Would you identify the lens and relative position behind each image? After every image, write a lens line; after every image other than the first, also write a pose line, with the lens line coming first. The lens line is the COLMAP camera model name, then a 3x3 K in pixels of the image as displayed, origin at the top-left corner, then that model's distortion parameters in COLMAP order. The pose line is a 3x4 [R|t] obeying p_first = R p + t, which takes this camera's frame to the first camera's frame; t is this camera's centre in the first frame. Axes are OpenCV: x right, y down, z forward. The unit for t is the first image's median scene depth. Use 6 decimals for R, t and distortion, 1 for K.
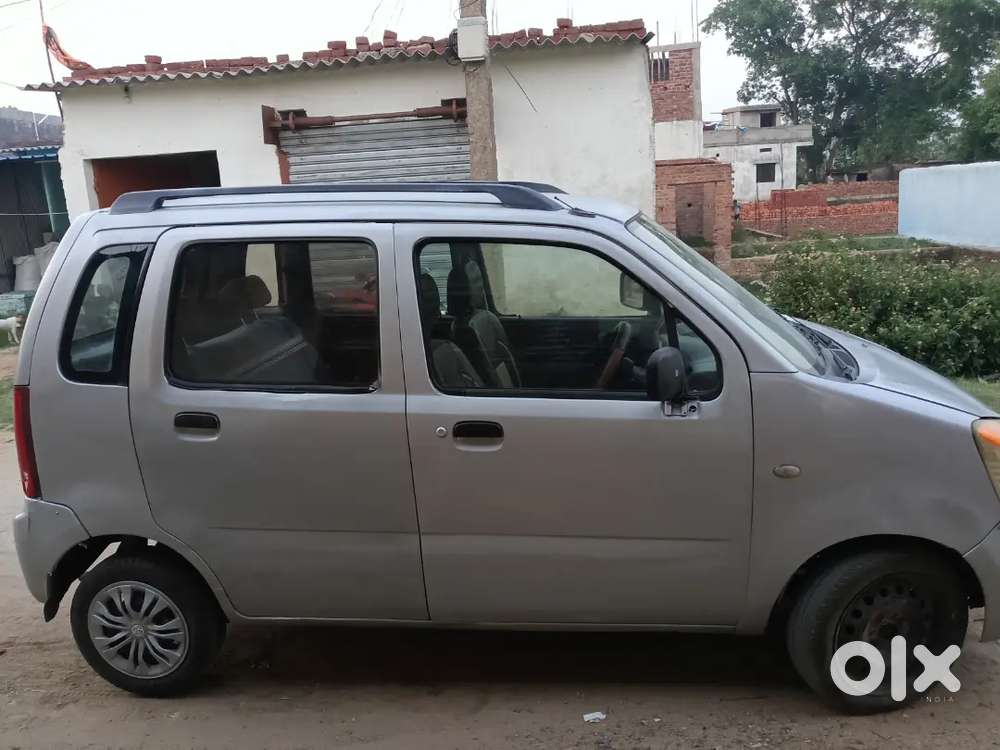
lens RADIAL K [[831.5, 0, 500.0], [0, 831.5, 375.0], [0, 0, 1]] dist [-0.000472, -0.018233]
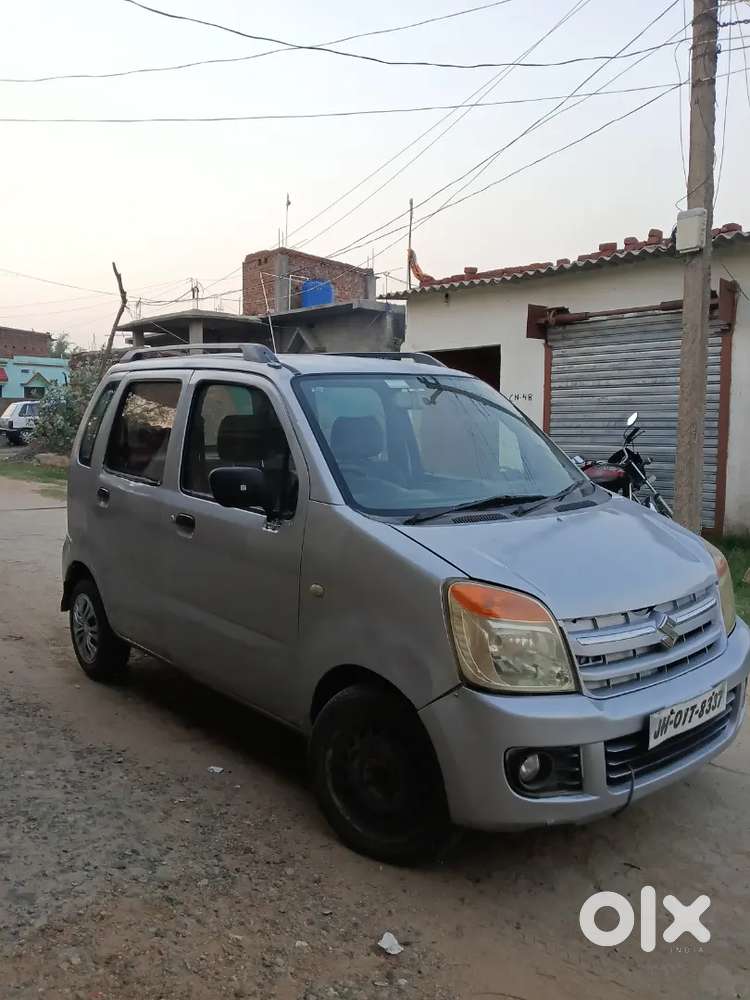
lens RADIAL K [[831.5, 0, 375.0], [0, 831.5, 500.0], [0, 0, 1]] dist [-0.000472, -0.018233]
pose [[0.724618, 0.124338, -0.677841, 0.350649], [-0.189470, 0.981629, -0.022483, 0.001932], [0.662593, 0.144722, 0.734865, 0.066395]]
